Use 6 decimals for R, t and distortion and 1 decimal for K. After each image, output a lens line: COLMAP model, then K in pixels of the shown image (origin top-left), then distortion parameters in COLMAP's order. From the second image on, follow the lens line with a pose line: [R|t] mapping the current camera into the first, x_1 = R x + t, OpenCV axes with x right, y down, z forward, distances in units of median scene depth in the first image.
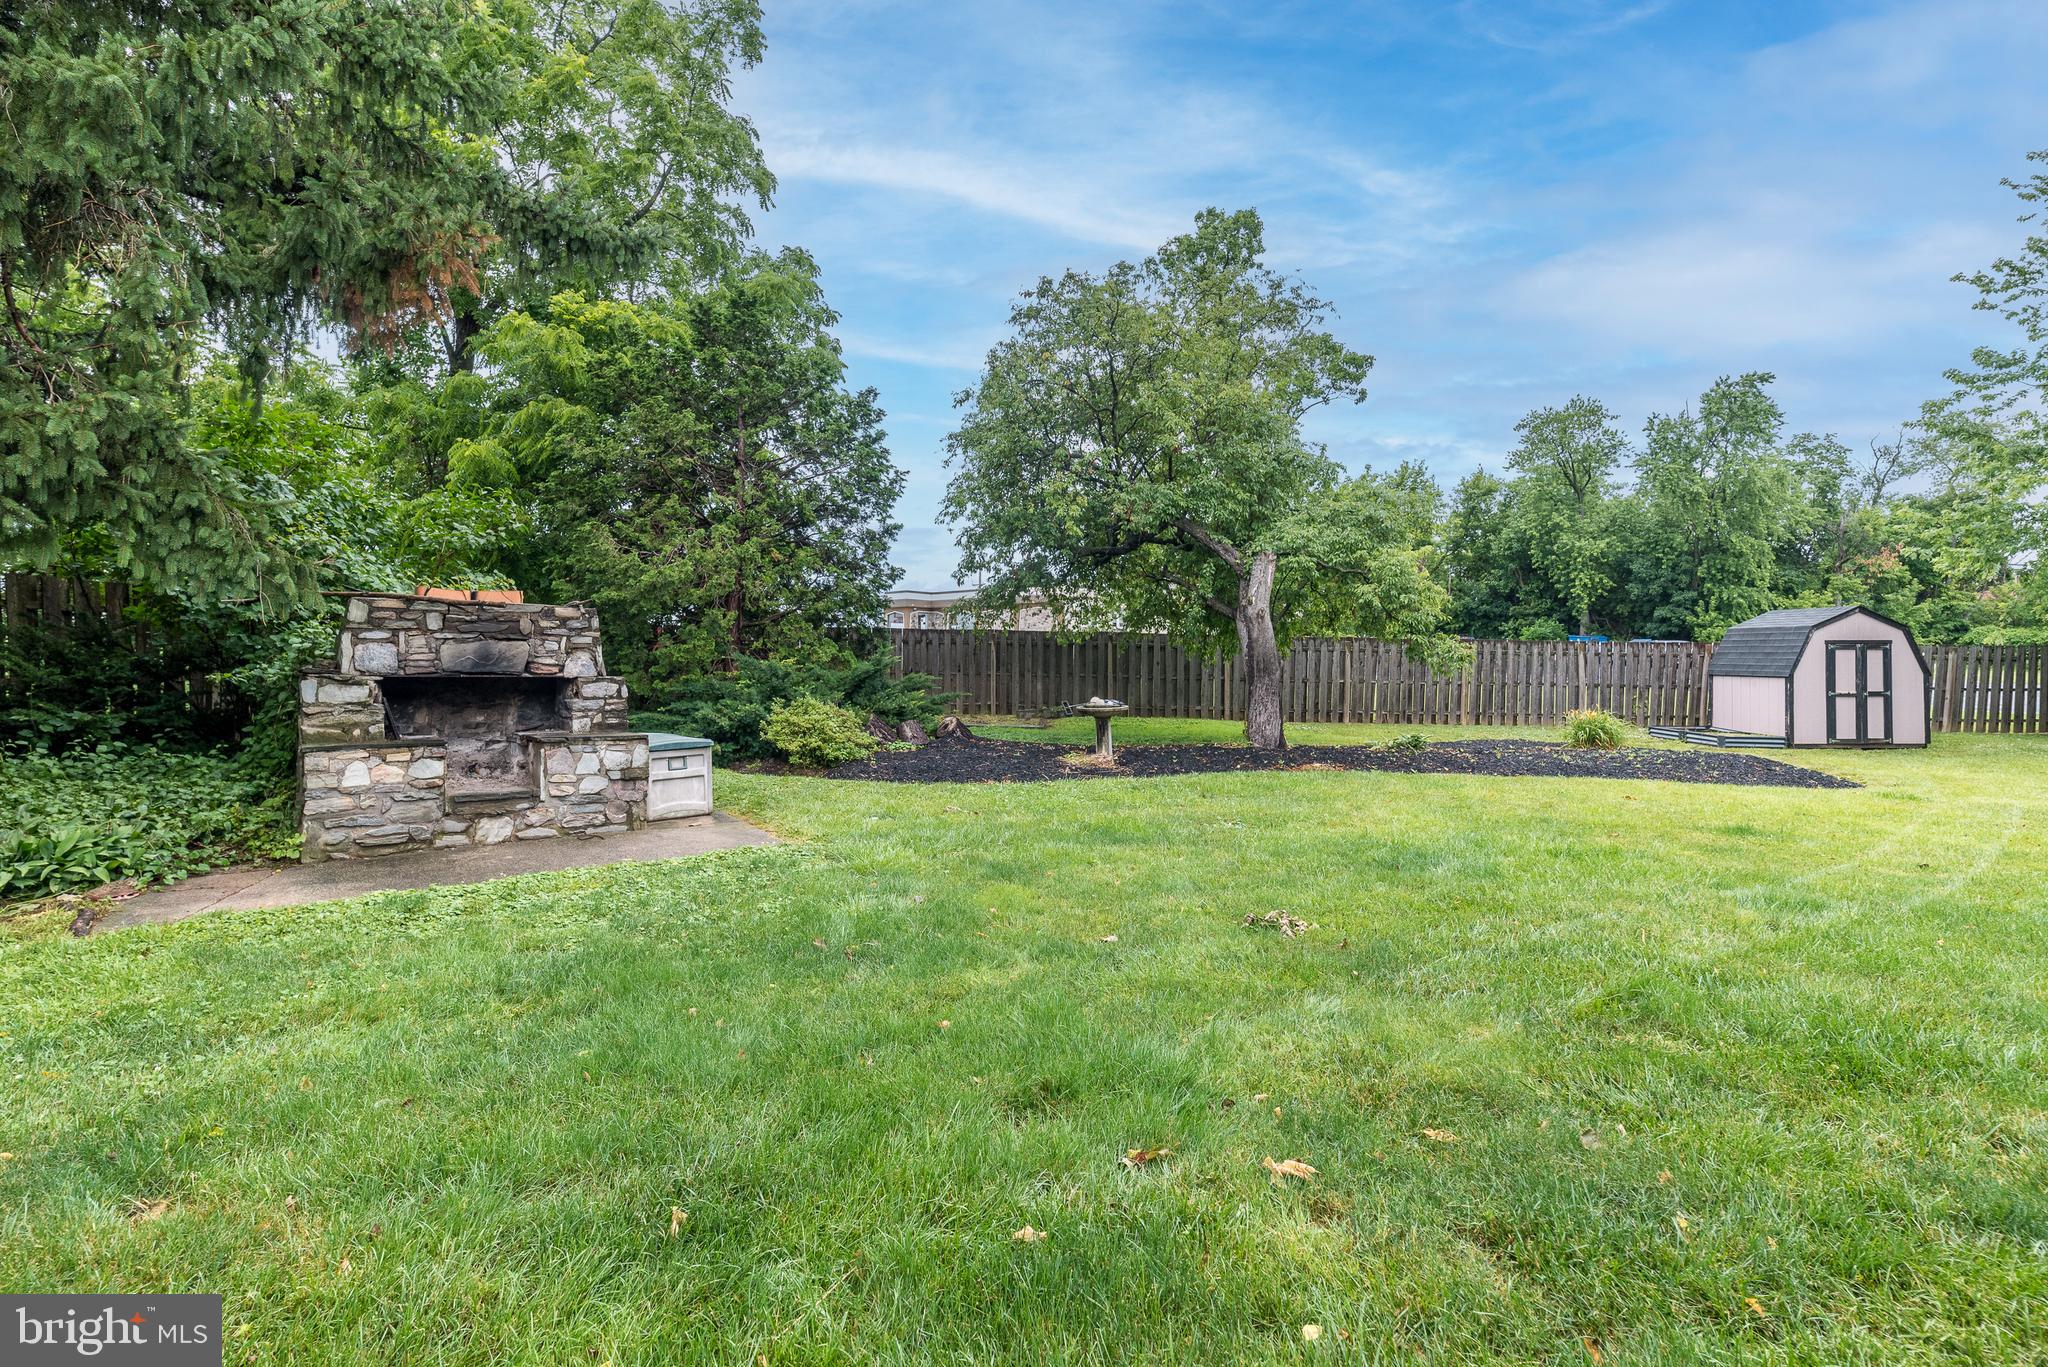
lens RADIAL K [[894.4, 0, 1008.0], [0, 894.4, 685.7], [0, 0, 1]] dist [0.004217, 0.000476]
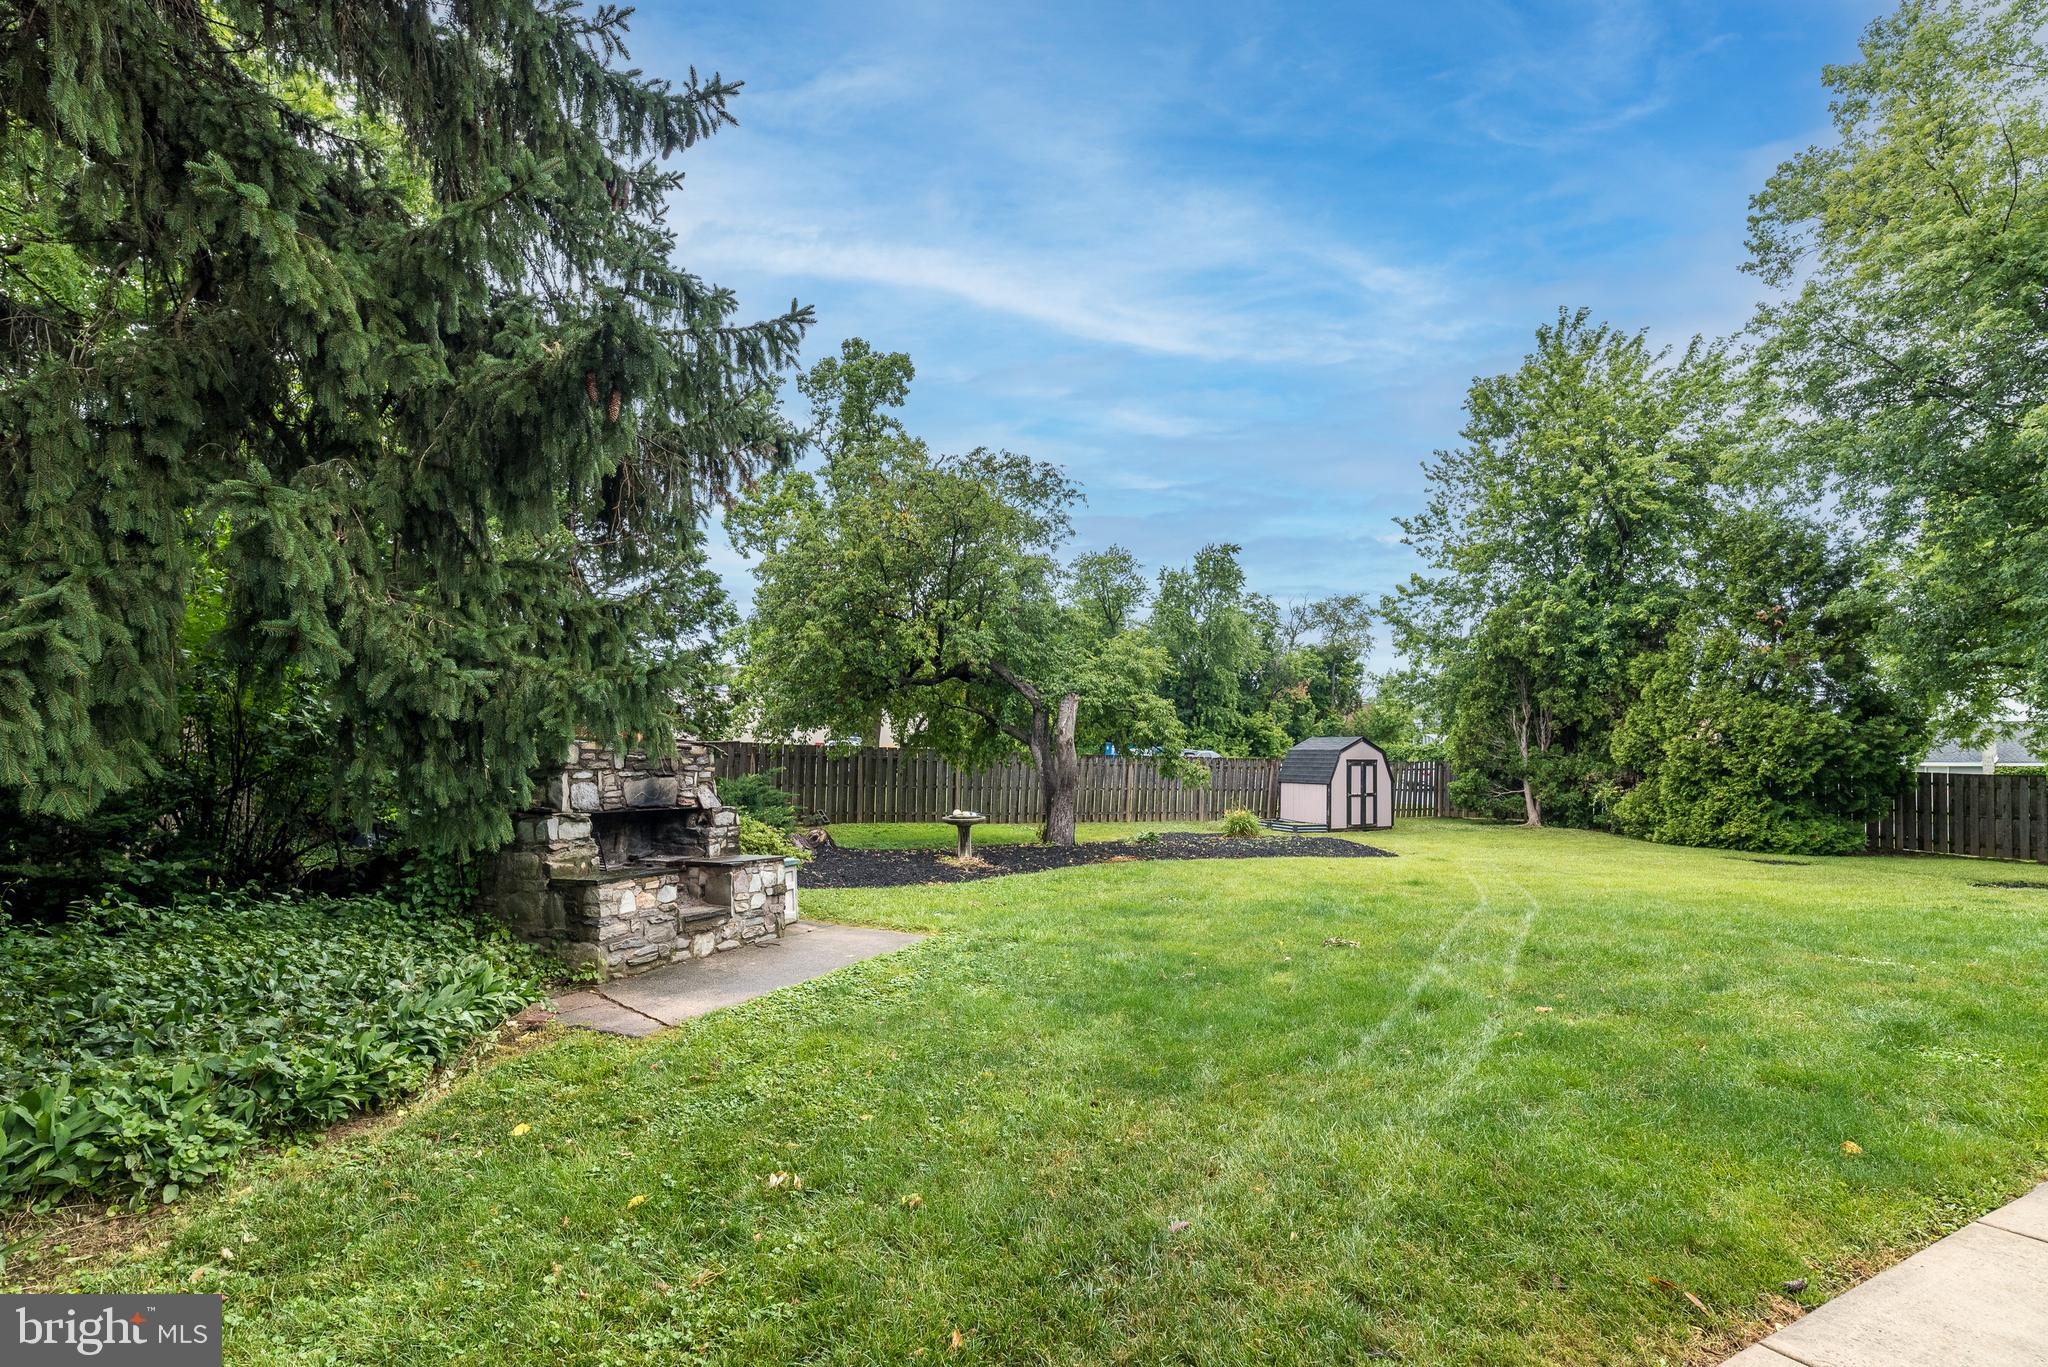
lens RADIAL K [[873.6, 0, 1029.7], [0, 873.6, 799.9], [0, 0, 1]] dist [-0.001376, 0.000047]
pose [[0.889553, -0.015895, 0.456556, -0.315310], [0.008839, 0.999806, 0.017586, -0.017934], [-0.456747, -0.011608, 0.889521, -0.082732]]
